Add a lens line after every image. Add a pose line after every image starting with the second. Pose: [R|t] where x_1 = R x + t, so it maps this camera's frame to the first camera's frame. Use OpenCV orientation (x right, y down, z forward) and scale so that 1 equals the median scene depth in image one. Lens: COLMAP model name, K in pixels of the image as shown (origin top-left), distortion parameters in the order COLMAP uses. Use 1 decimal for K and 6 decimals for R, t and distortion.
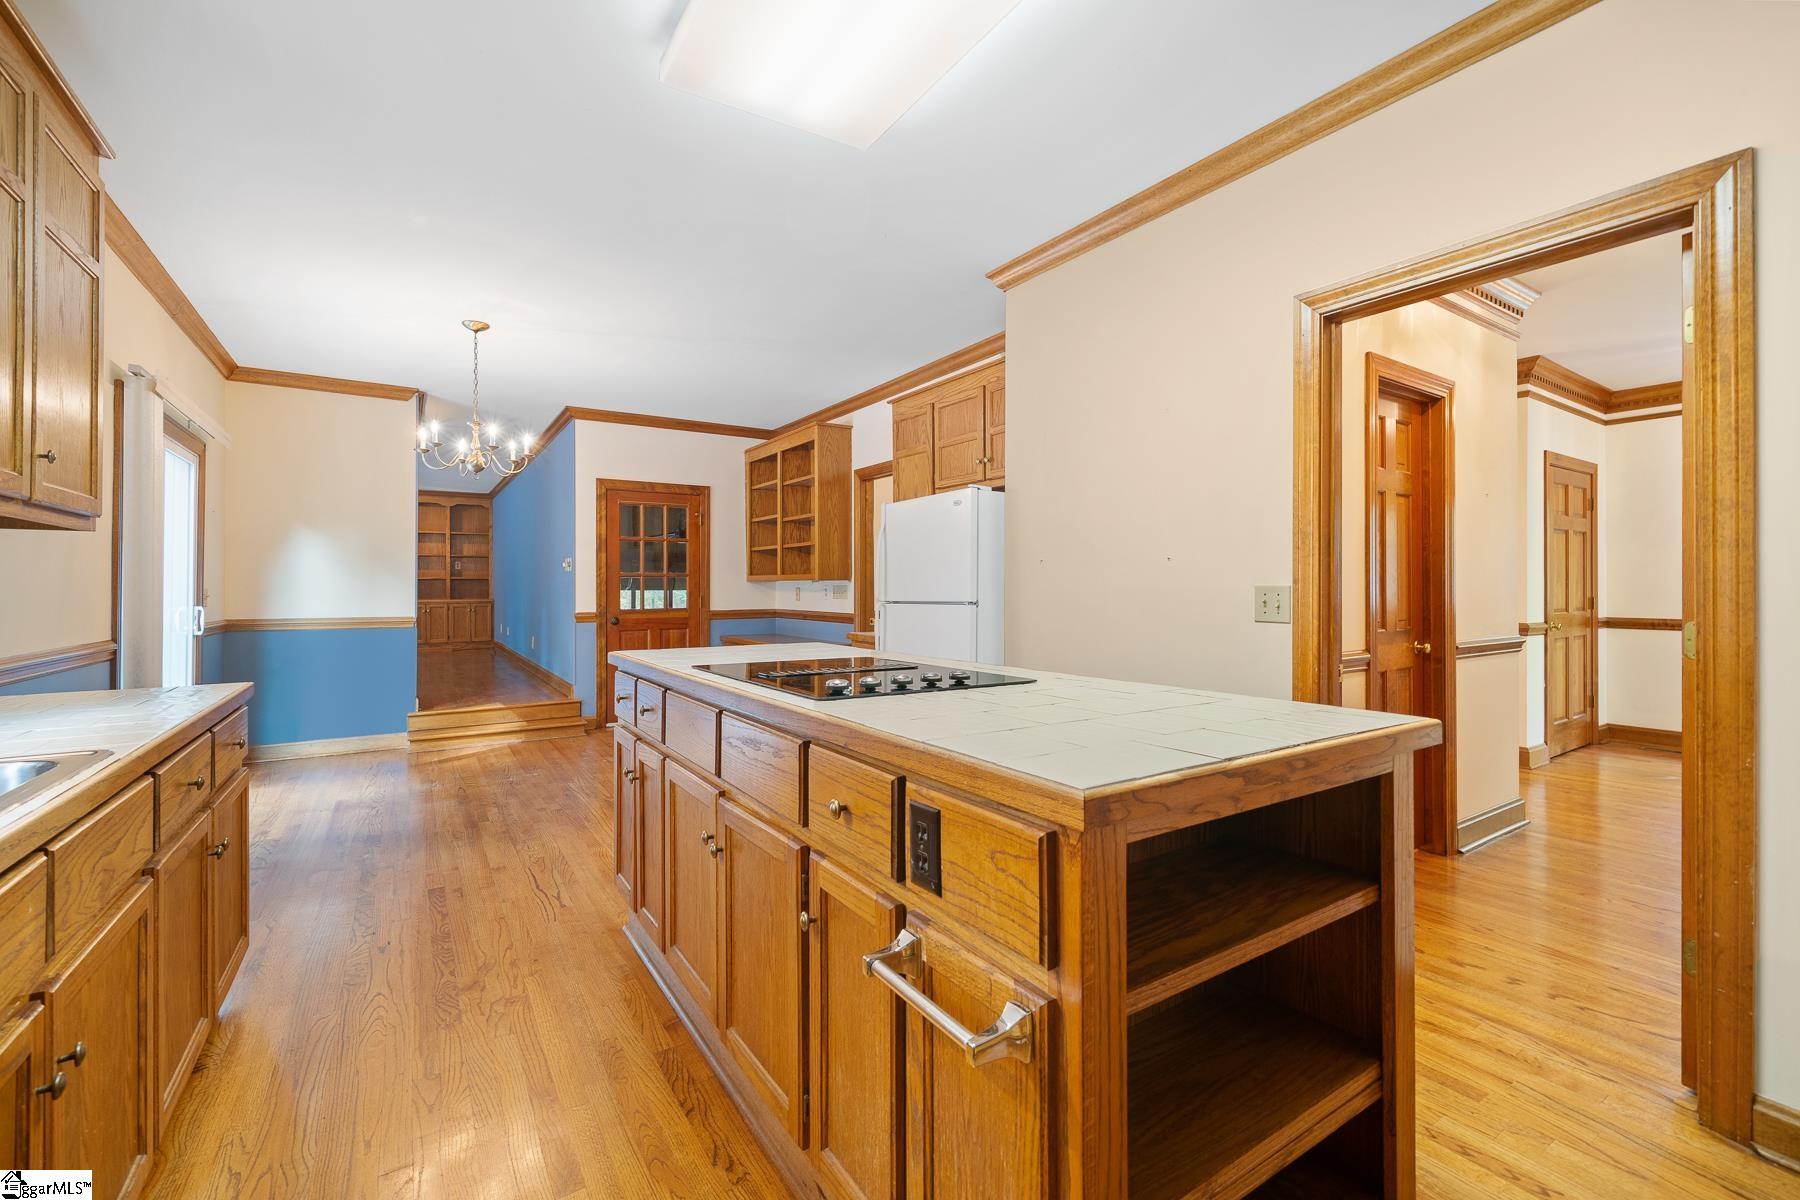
lens RADIAL K [[727.6, 0, 904.1], [0, 727.6, 589.5], [0, 0, 1]] dist [-0.003412, -0.000116]
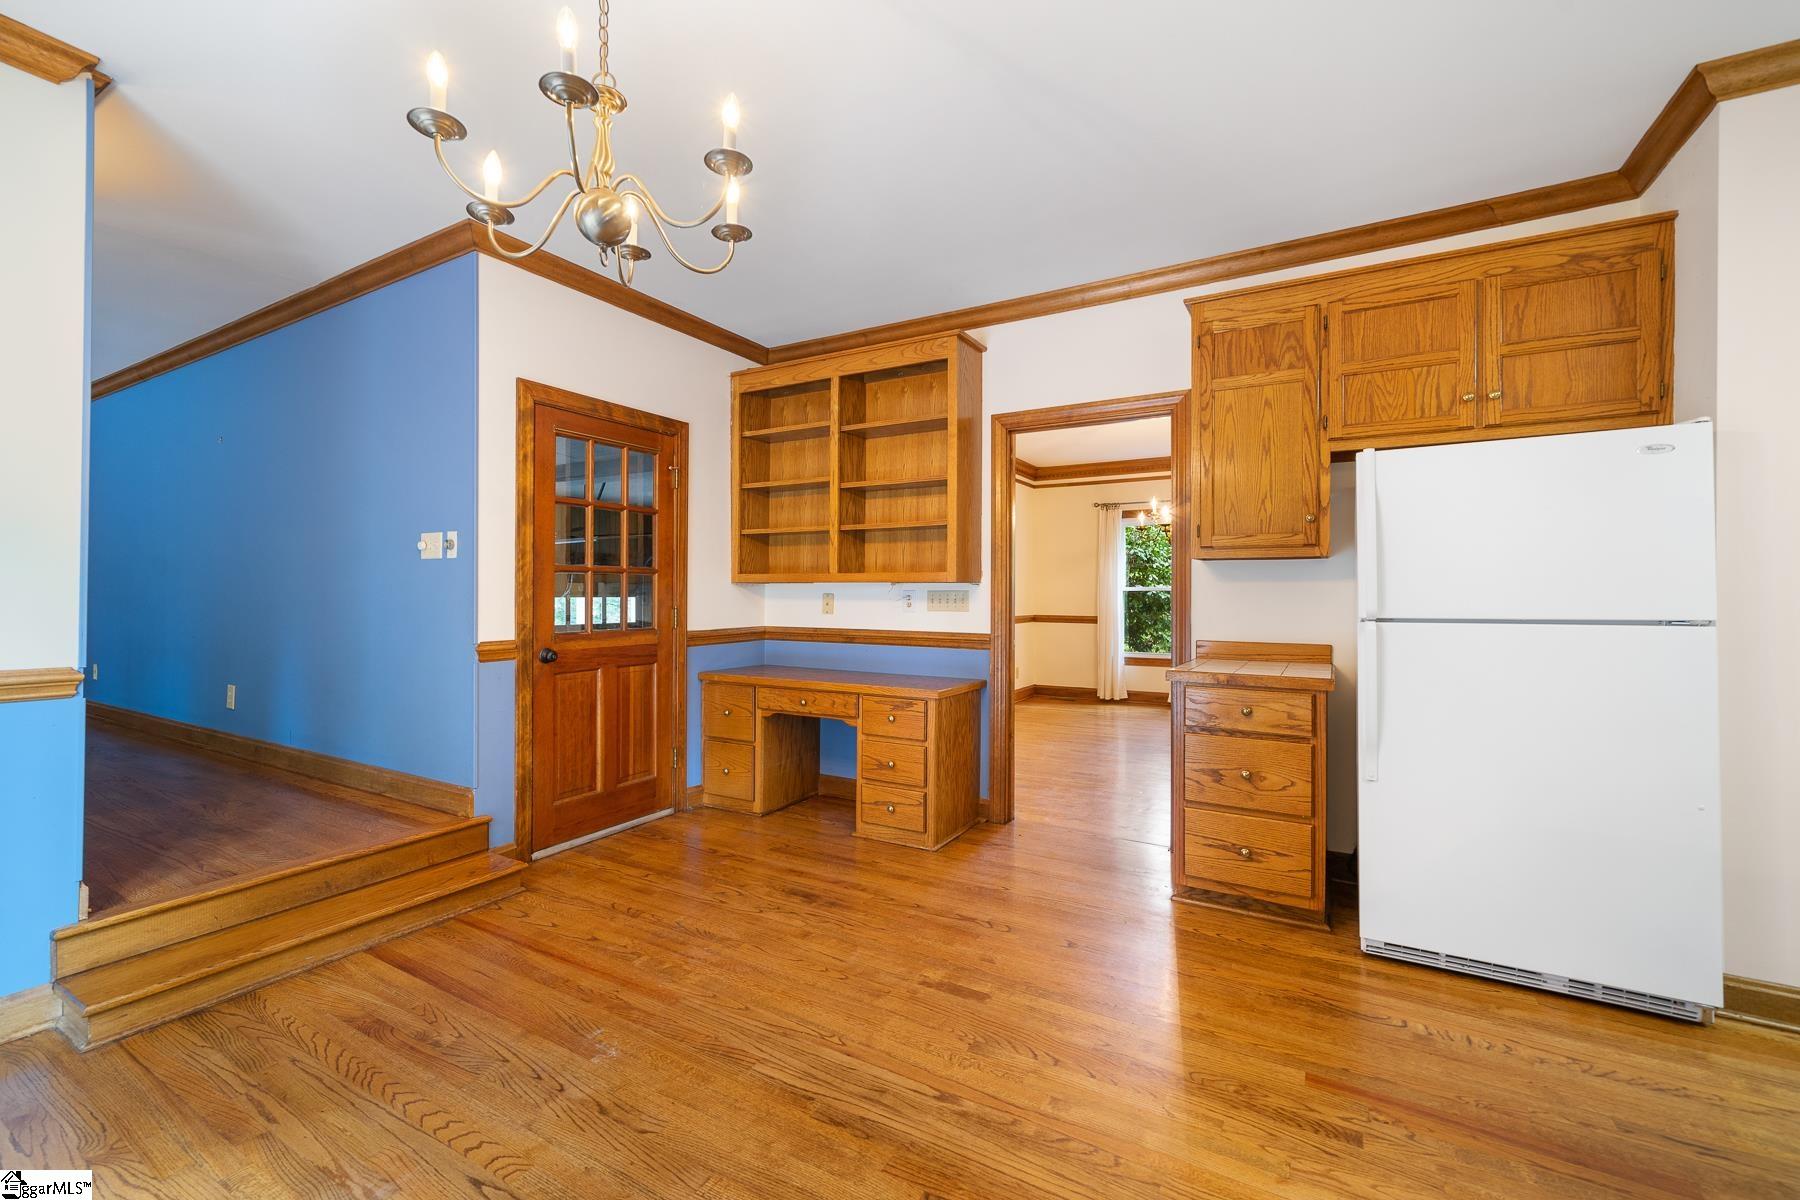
lens RADIAL K [[727.6, 0, 892.8], [0, 727.6, 591.7], [0, 0, 1]] dist [-0.003412, -0.000116]
pose [[0.899300, 0.004481, 0.437309, -0.401248], [-0.000595, 0.999959, -0.009023, 0.001639], [-0.437332, 0.007854, 0.899266, 0.416822]]
